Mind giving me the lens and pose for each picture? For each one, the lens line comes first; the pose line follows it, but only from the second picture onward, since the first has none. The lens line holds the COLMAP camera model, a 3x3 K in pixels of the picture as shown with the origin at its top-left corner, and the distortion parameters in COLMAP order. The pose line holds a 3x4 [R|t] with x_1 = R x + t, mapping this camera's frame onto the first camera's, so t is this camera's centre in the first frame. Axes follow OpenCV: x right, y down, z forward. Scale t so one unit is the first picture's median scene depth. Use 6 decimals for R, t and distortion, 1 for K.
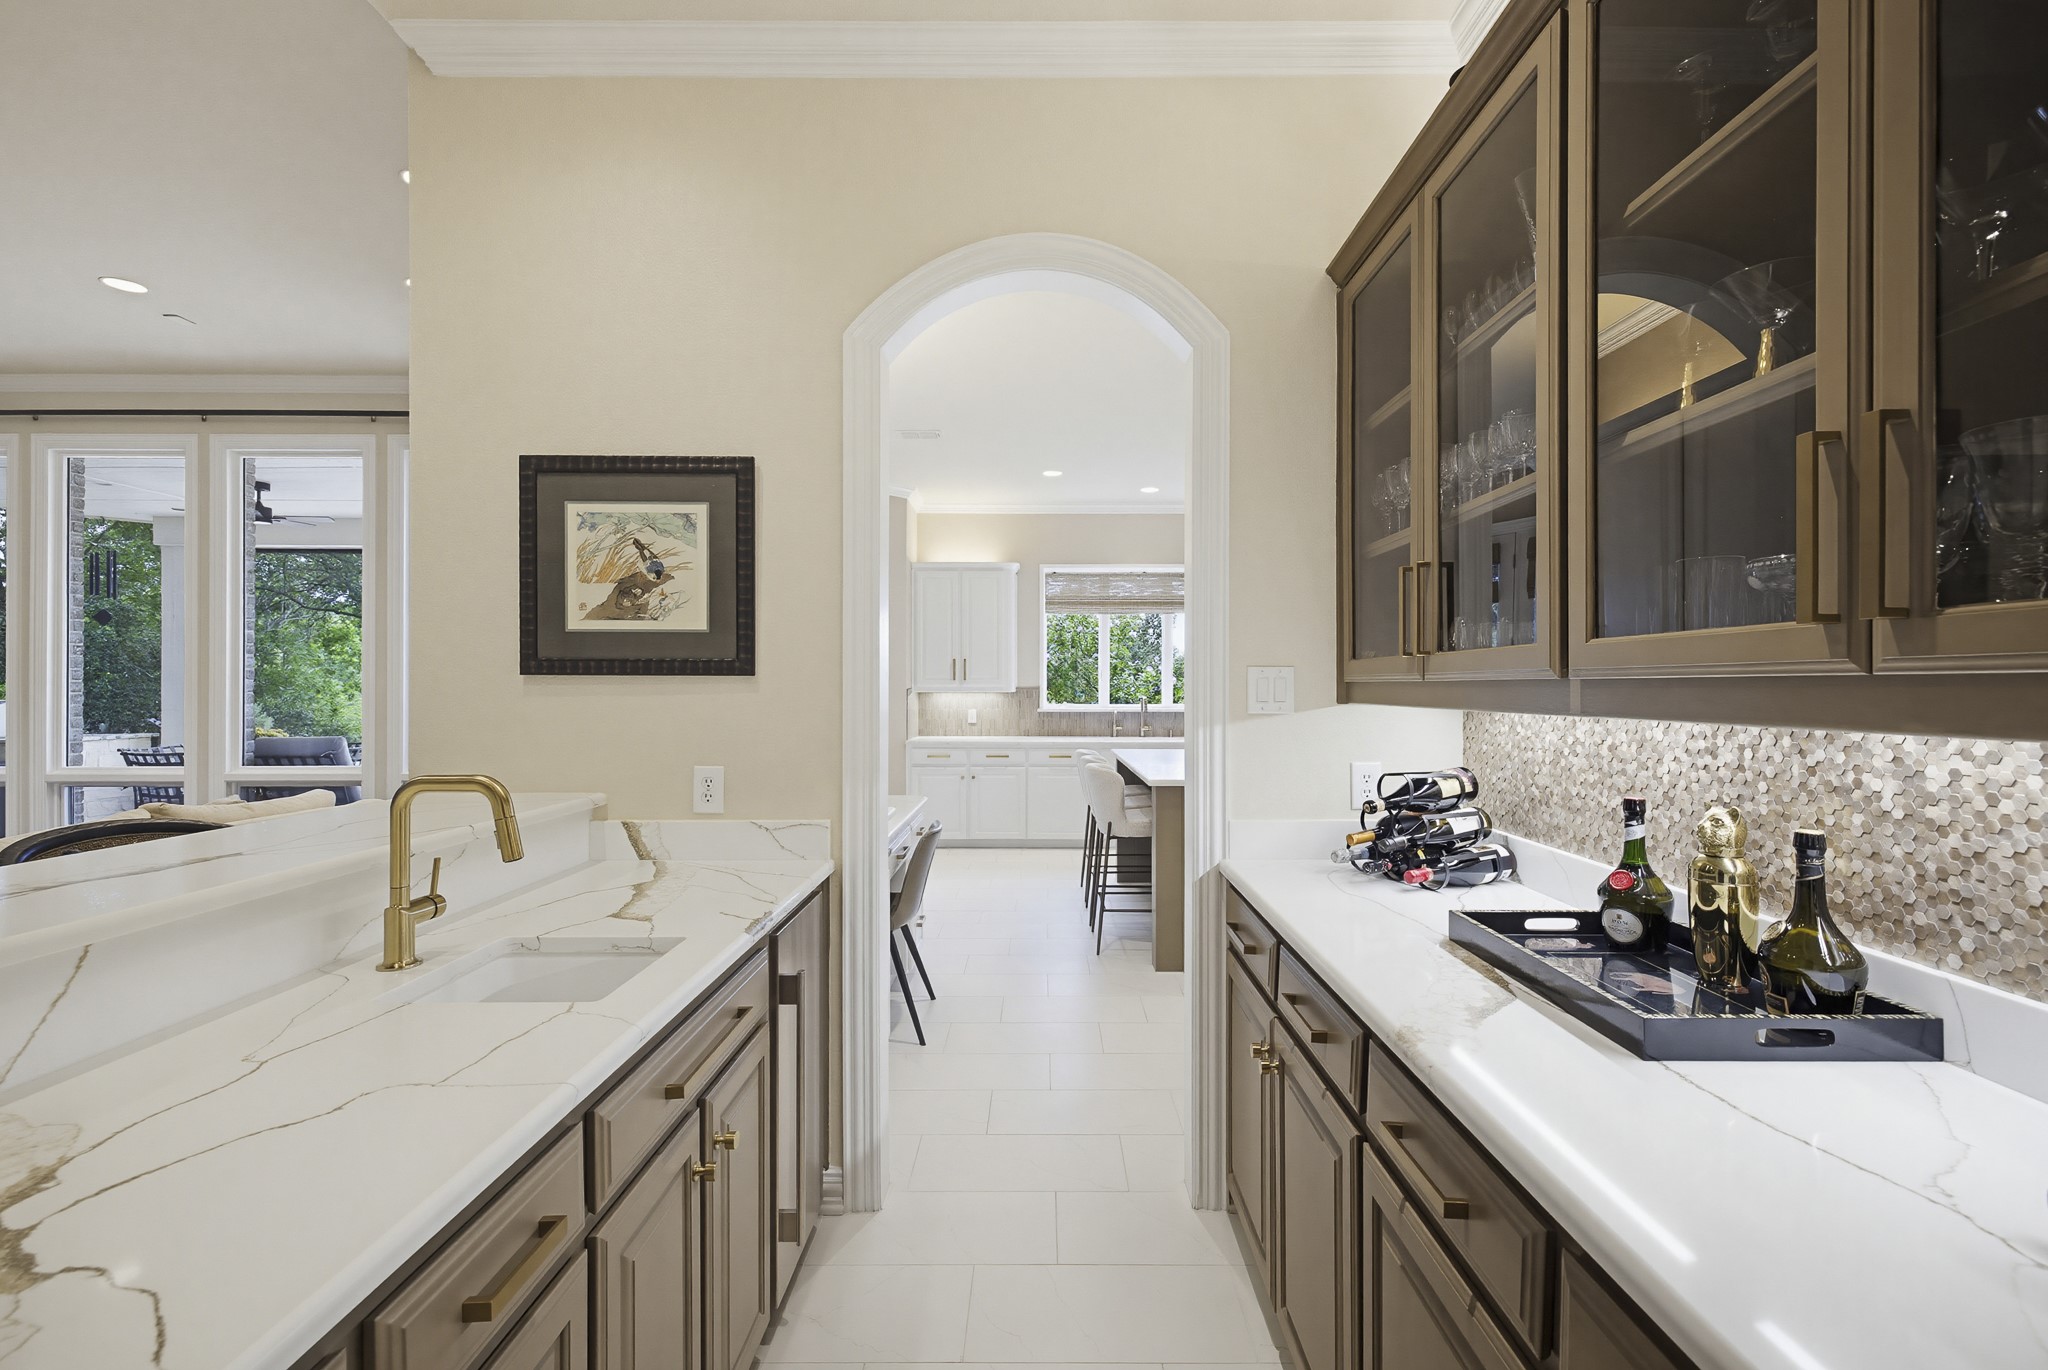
lens RADIAL K [[894.1, 0, 1033.8], [0, 894.1, 686.6], [0, 0, 1]] dist [0.015349, 0.000290]
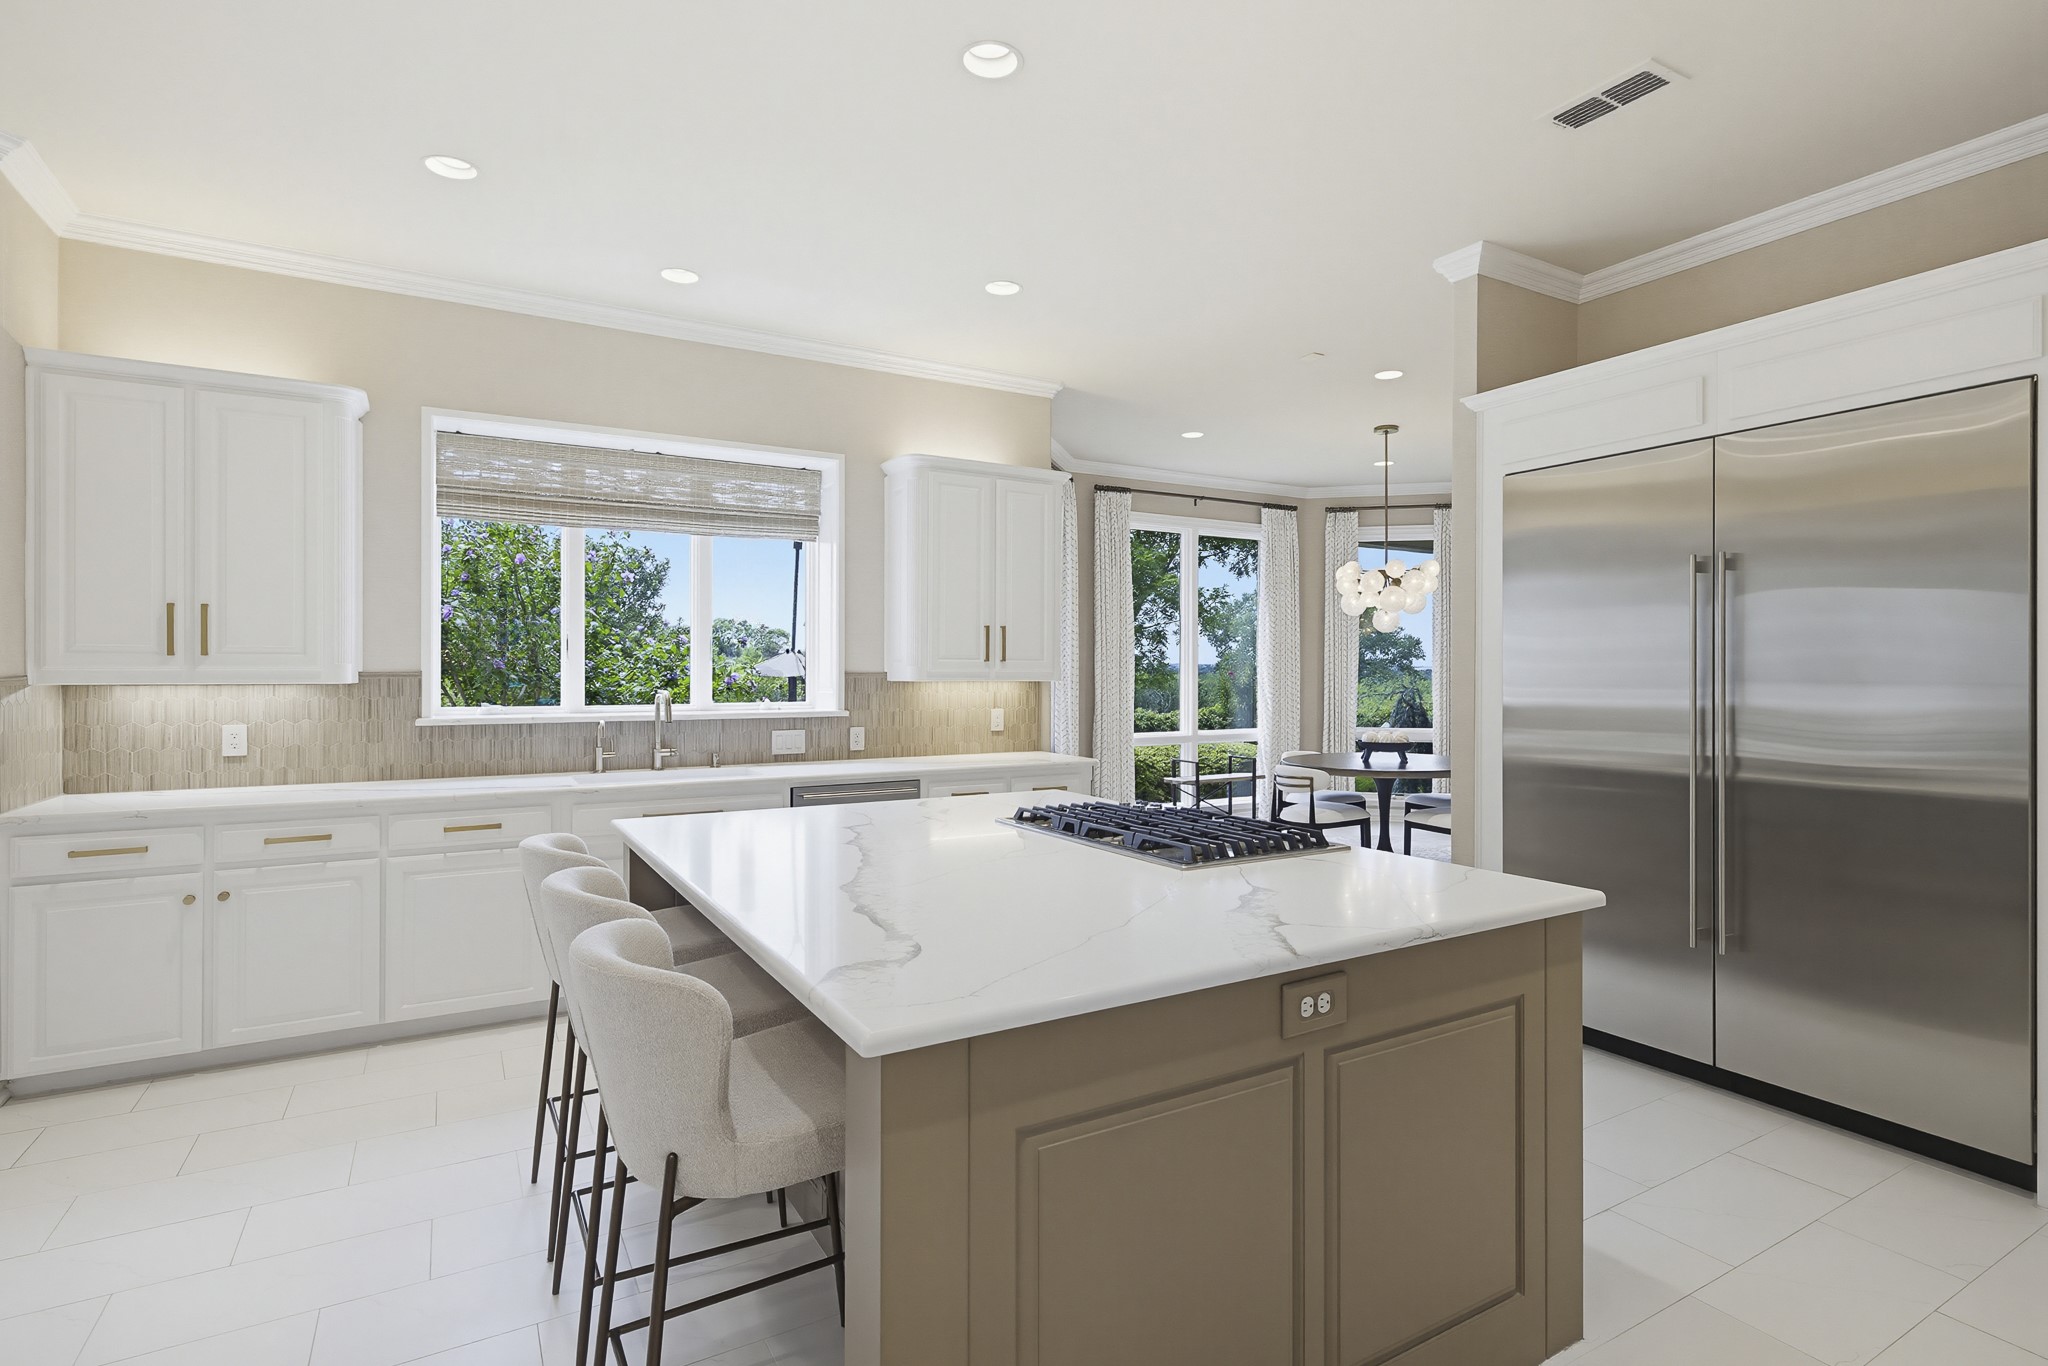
lens RADIAL K [[958.7, 0, 1028.5], [0, 958.7, 679.3], [0, 0, 1]] dist [-0.004099, -0.000191]
pose [[0.852463, -0.004606, 0.522768, 0.015195], [0.003833, 0.999989, 0.002561, 0.004180], [-0.522774, -0.000180, 0.852471, 0.415699]]
